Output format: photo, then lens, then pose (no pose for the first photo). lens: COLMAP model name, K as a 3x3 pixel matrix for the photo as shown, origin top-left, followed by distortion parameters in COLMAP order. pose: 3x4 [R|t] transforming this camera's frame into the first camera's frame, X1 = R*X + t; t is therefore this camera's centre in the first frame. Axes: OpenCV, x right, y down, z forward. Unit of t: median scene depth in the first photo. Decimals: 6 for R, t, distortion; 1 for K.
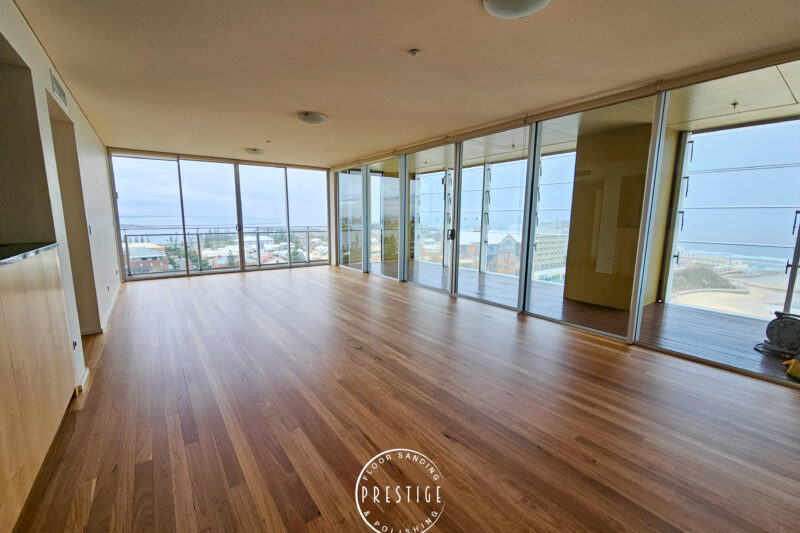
lens RADIAL K [[336.5, 0, 394.3], [0, 336.5, 269.3], [0, 0, 1]] dist [-0.001666, 0.000228]
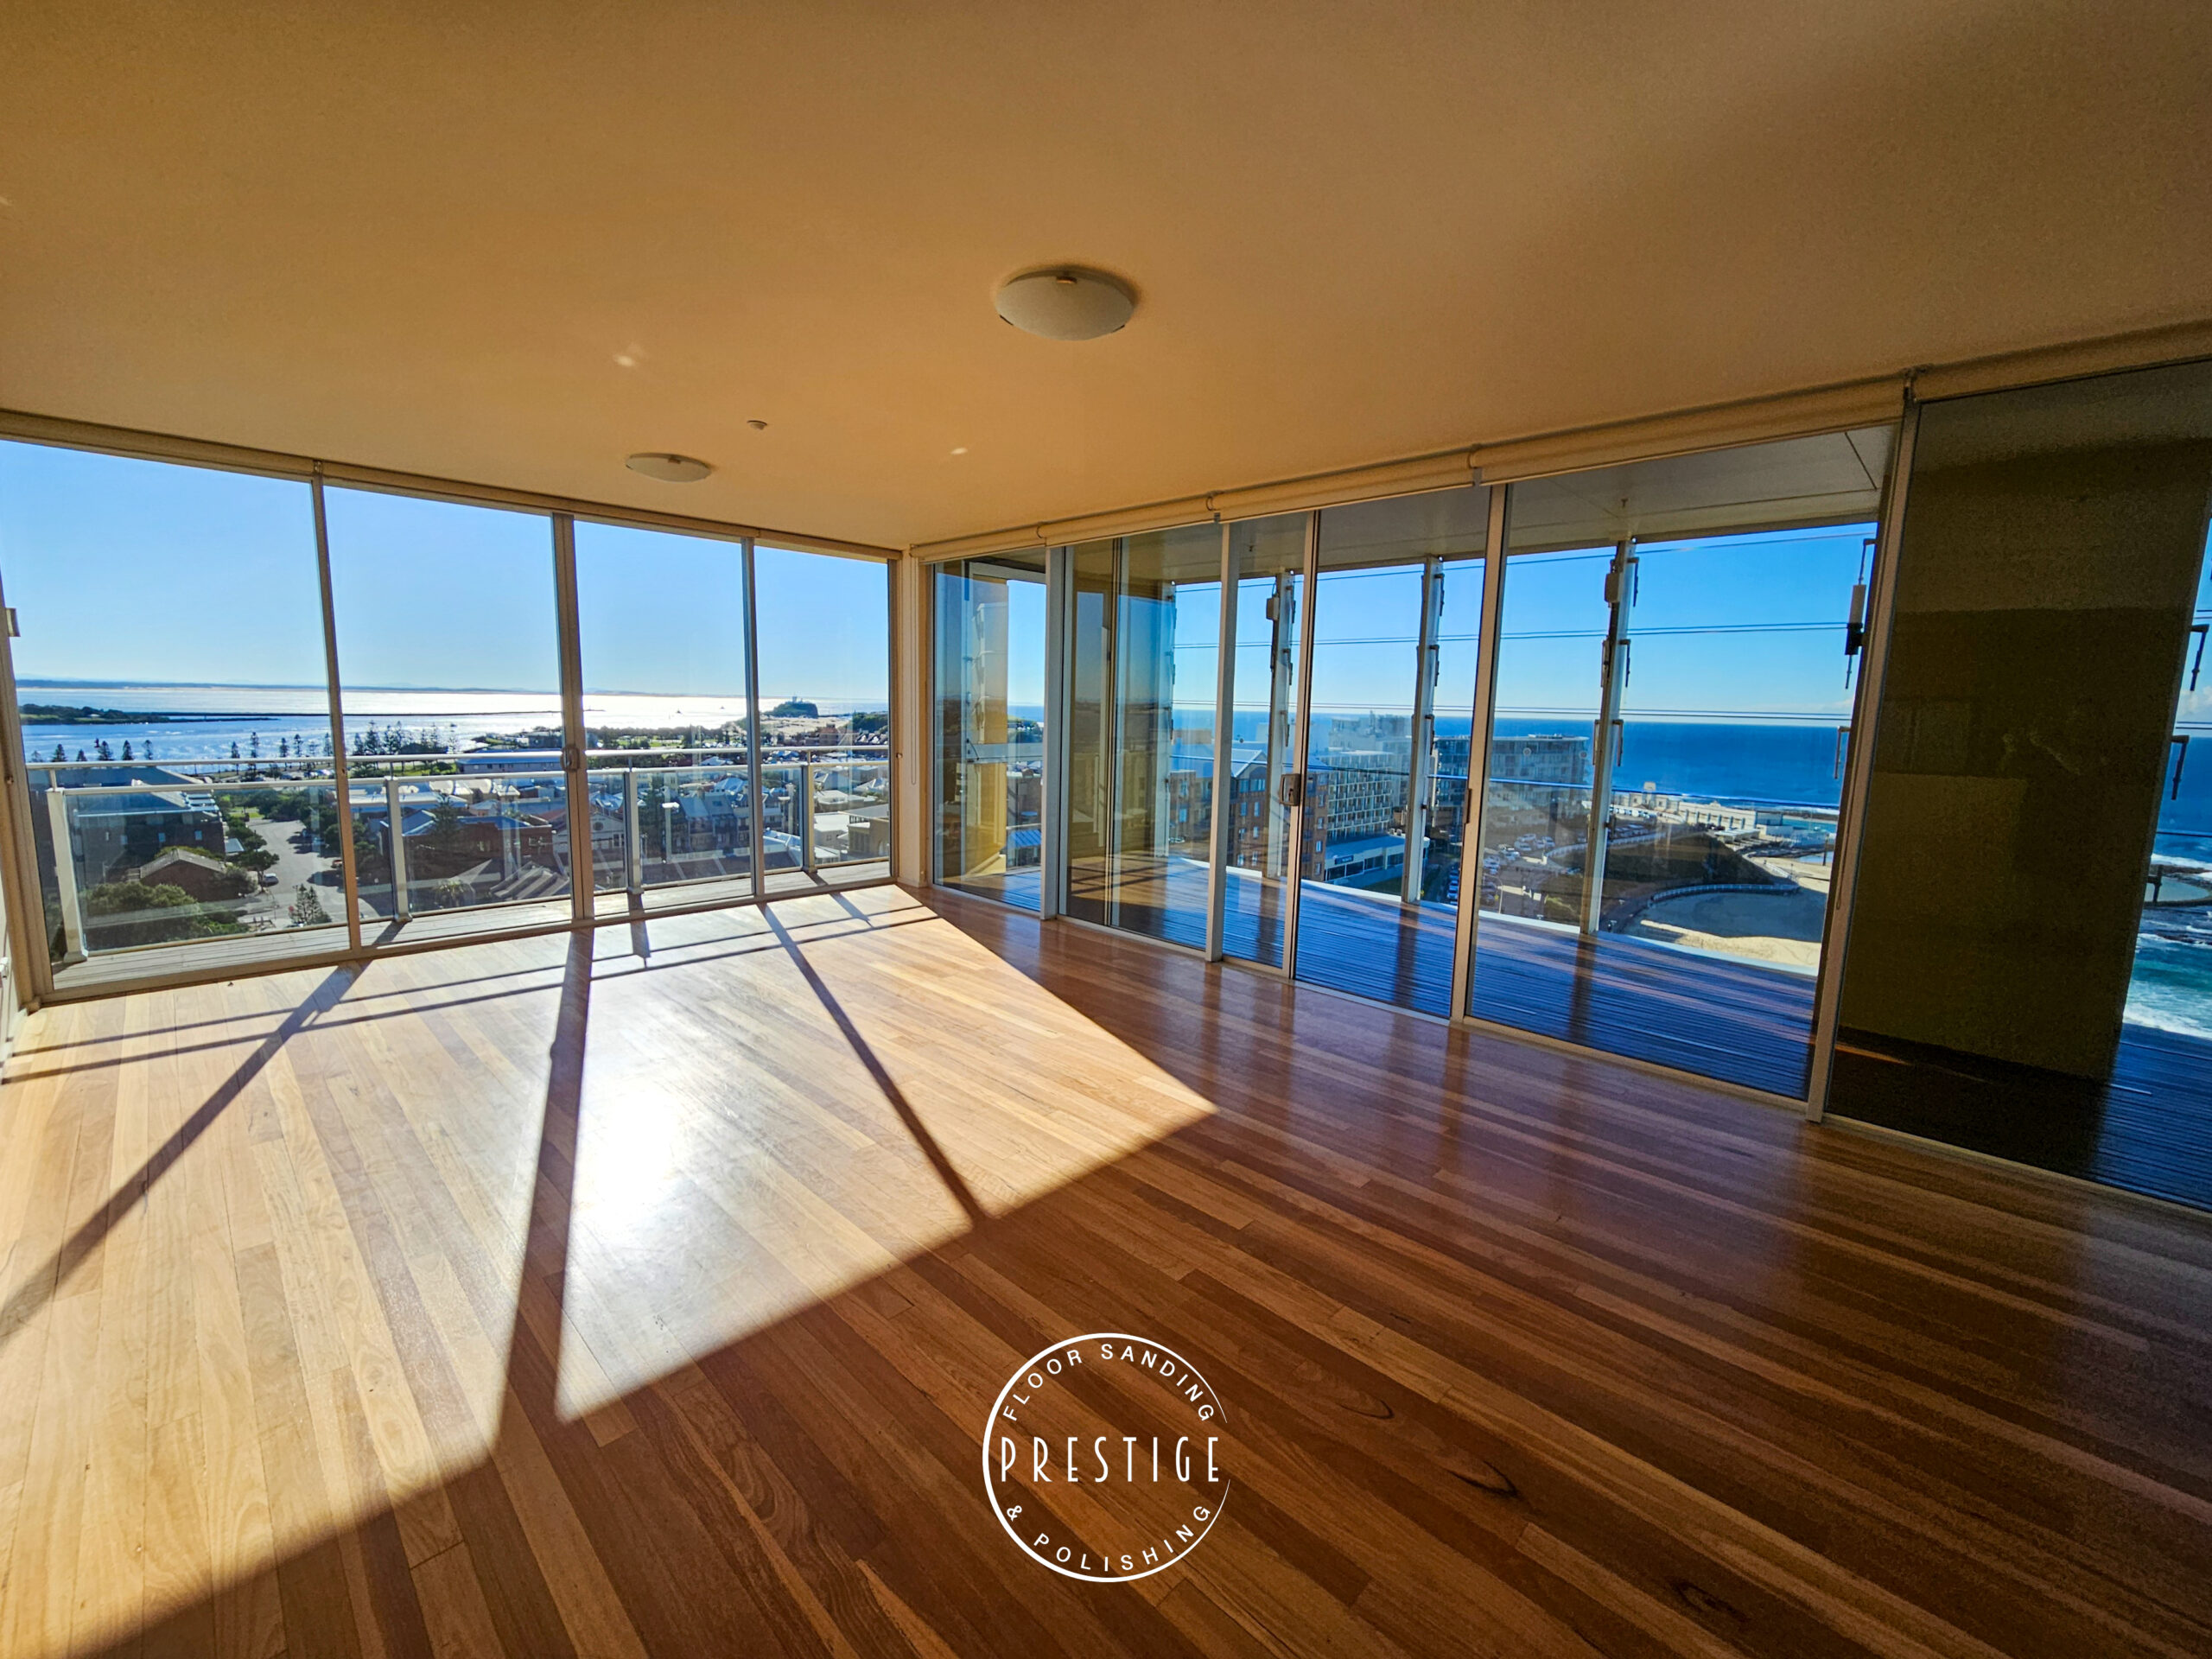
lens RADIAL K [[931.0, 0, 1115.1], [0, 931.0, 824.6], [0, 0, 1]] dist [-0.000510, 0.000265]
pose [[0.985041, -0.004329, 0.172263, -0.400777], [0.008701, 0.999659, -0.024633, -0.122277], [-0.172098, 0.025764, 0.984743, 0.511680]]
